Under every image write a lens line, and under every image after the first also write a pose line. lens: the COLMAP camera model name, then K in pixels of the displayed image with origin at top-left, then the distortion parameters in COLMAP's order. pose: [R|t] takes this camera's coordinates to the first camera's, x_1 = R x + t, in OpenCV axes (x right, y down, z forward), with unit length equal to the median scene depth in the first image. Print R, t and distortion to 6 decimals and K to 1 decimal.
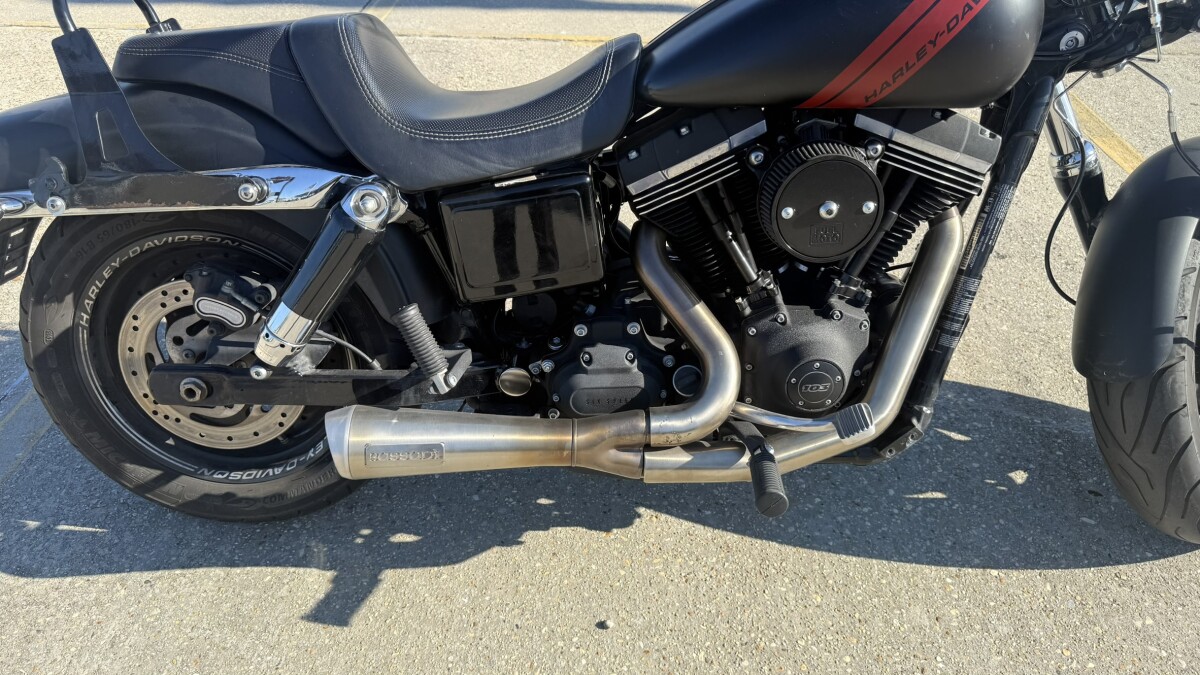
lens RADIAL K [[846.1, 0, 596.9], [0, 846.1, 331.2], [0, 0, 1]] dist [0.088375, -0.127338]
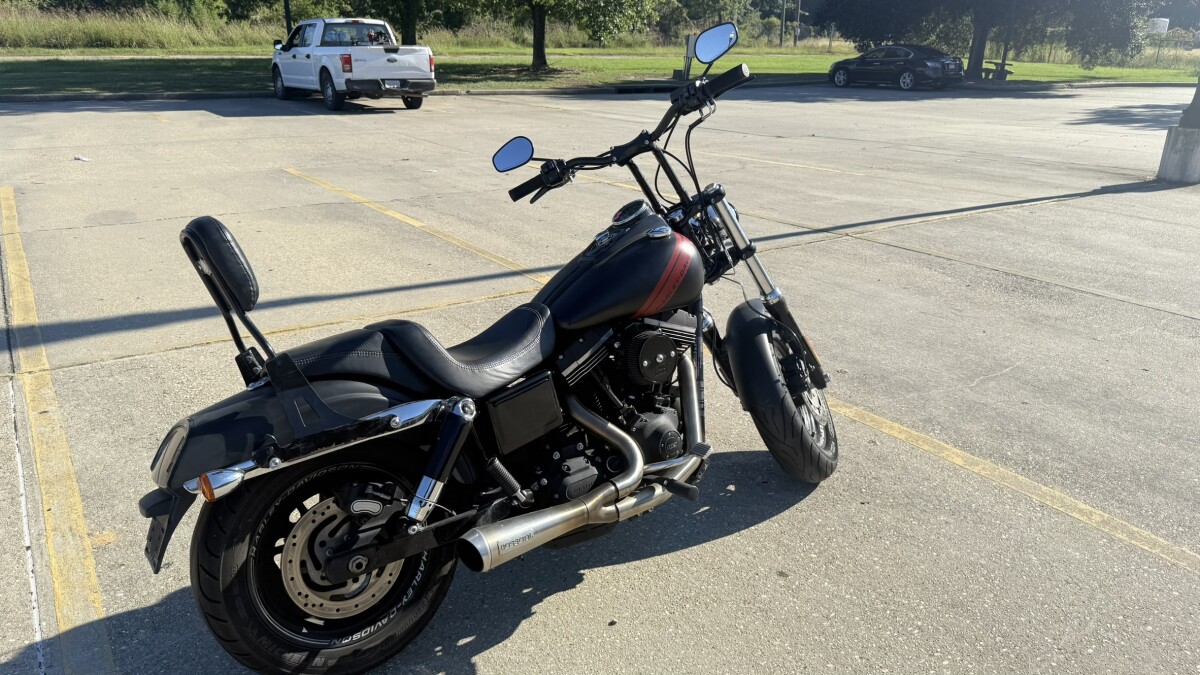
lens RADIAL K [[846.1, 0, 596.9], [0, 846.1, 331.2], [0, 0, 1]] dist [0.088375, -0.127338]
pose [[0.800040, -0.190940, 0.568752, -0.944522], [0.349053, 0.919178, -0.182413, 0.116888], [-0.487954, 0.344462, 0.802027, -0.598623]]
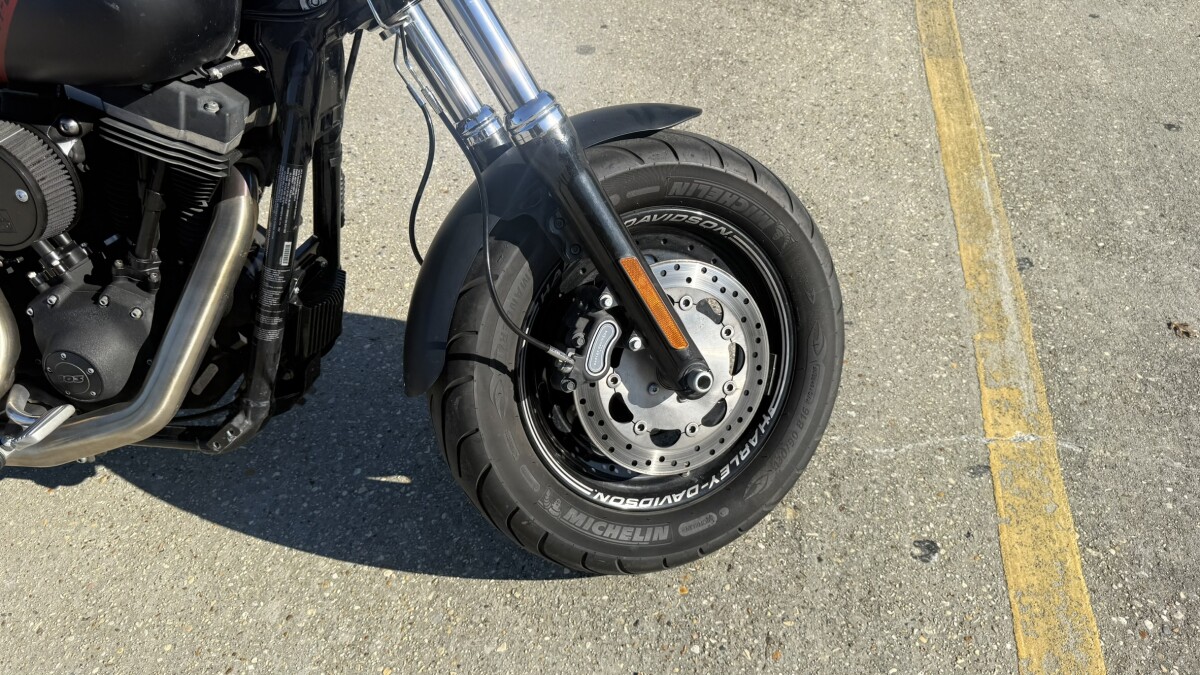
lens RADIAL K [[840.0, 0, 599.2], [0, 840.0, 332.7], [0, 0, 1]] dist [0.078030, -0.129372]
pose [[0.986586, 0.073622, -0.145698, 0.923196], [-0.052160, 0.987909, 0.145994, -0.144287], [0.154685, -0.136436, 0.978498, 0.184957]]
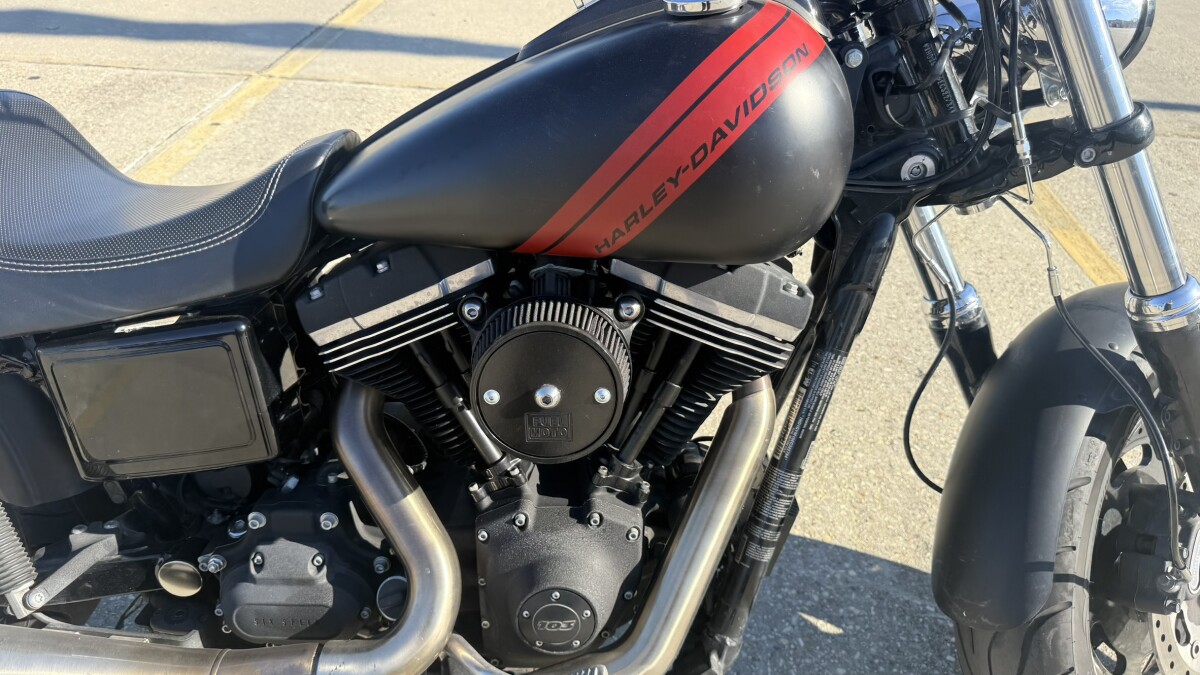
lens RADIAL K [[857.6, 0, 586.1], [0, 857.6, 324.2], [0, 0, 1]] dist [0.067081, -0.089191]
pose [[0.998914, 0.044085, -0.015100, 0.274030], [-0.044800, 0.997700, -0.050865, -0.147087], [0.012823, 0.051487, 0.998591, 0.248694]]
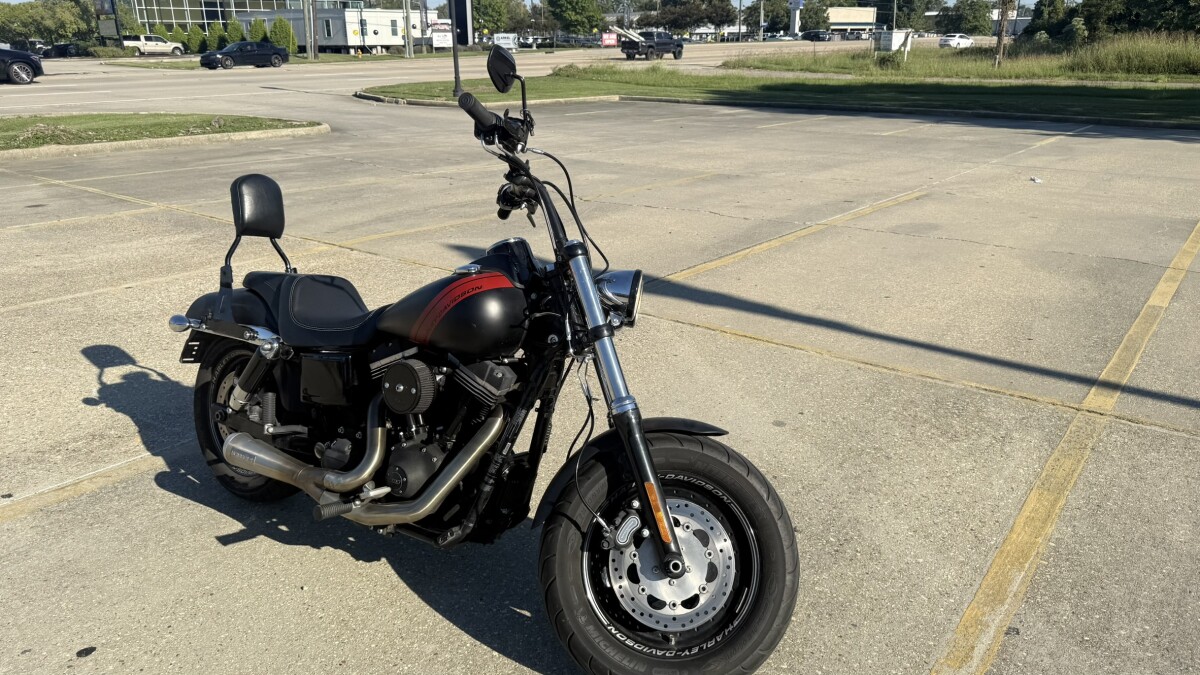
lens RADIAL K [[840.0, 0, 599.2], [0, 840.0, 332.7], [0, 0, 1]] dist [0.078030, -0.129372]
pose [[0.817716, 0.171110, -0.549602, 1.570614], [-0.335692, 0.917378, -0.213843, 0.011259], [0.467602, 0.359360, 0.807594, -0.432727]]
